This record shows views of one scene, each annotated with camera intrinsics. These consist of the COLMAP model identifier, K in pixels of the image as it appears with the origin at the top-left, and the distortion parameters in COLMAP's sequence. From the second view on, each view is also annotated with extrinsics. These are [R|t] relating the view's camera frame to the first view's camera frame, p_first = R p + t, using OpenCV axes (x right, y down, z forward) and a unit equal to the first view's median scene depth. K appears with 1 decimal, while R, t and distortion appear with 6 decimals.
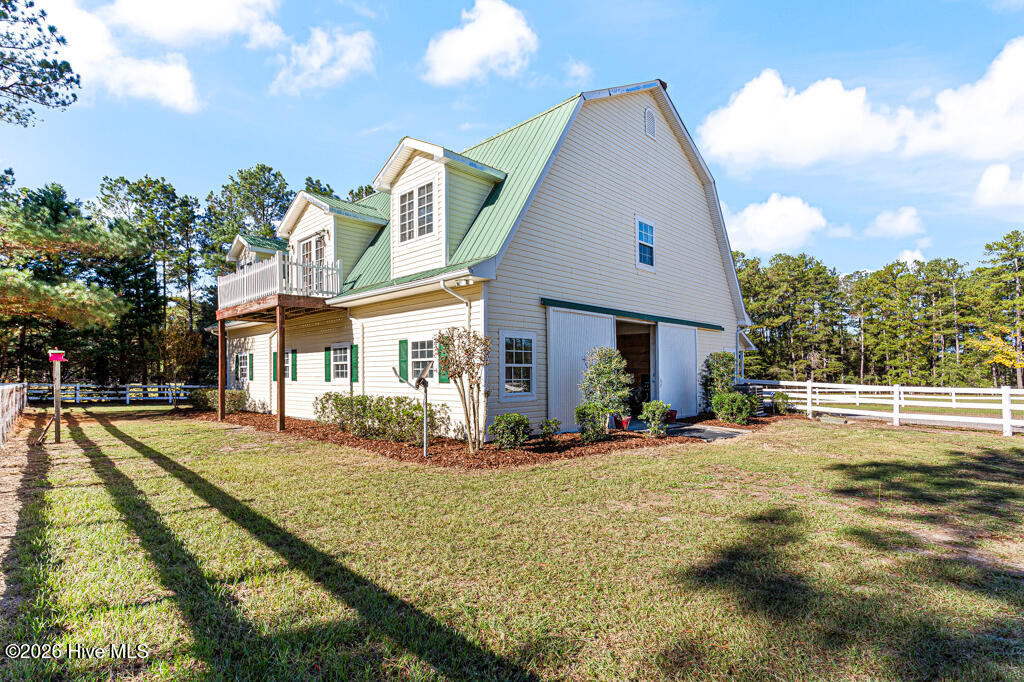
lens RADIAL K [[473.9, 0, 521.8], [0, 473.9, 358.1], [0, 0, 1]] dist [-0.003284, 0.009524]
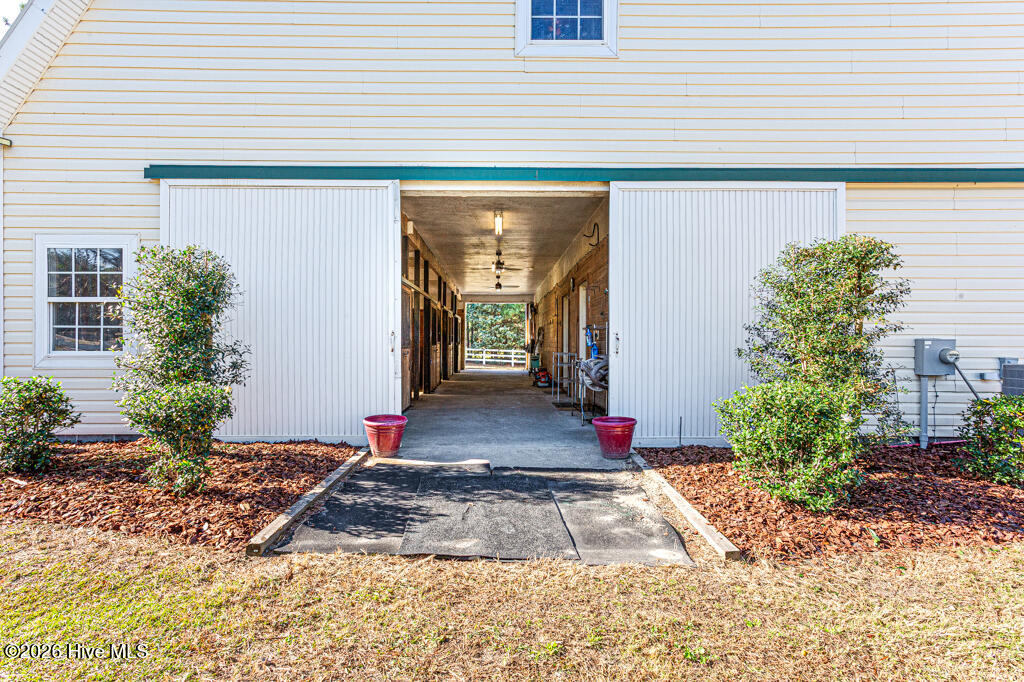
lens RADIAL K [[473.9, 0, 521.8], [0, 473.9, 358.1], [0, 0, 1]] dist [-0.003284, 0.009524]
pose [[0.712123, 0.013968, -0.701916, 0.348484], [0.011921, 0.999417, 0.031983, 0.033939], [0.701953, -0.031144, 0.711542, 0.468065]]
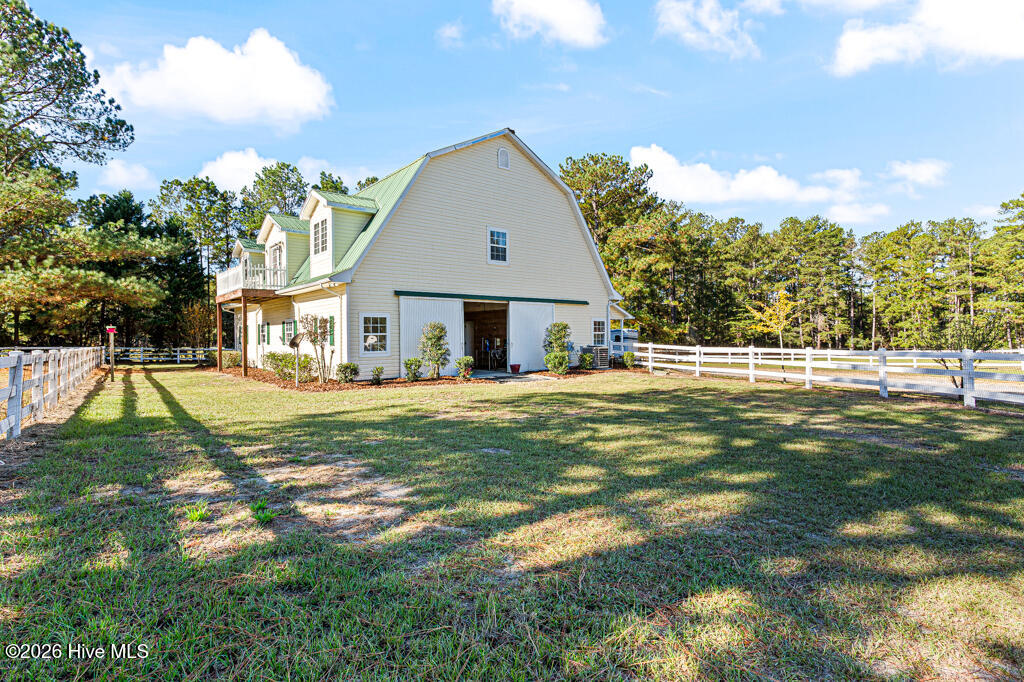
lens RADIAL K [[465.7, 0, 512.5], [0, 465.7, 323.7], [0, 0, 1]] dist [0.004009, 0.000825]
pose [[0.995441, -0.007355, -0.095098, 0.294961], [0.007756, 0.999963, 0.003852, -0.010553], [0.095066, -0.004572, 0.995460, -0.253967]]
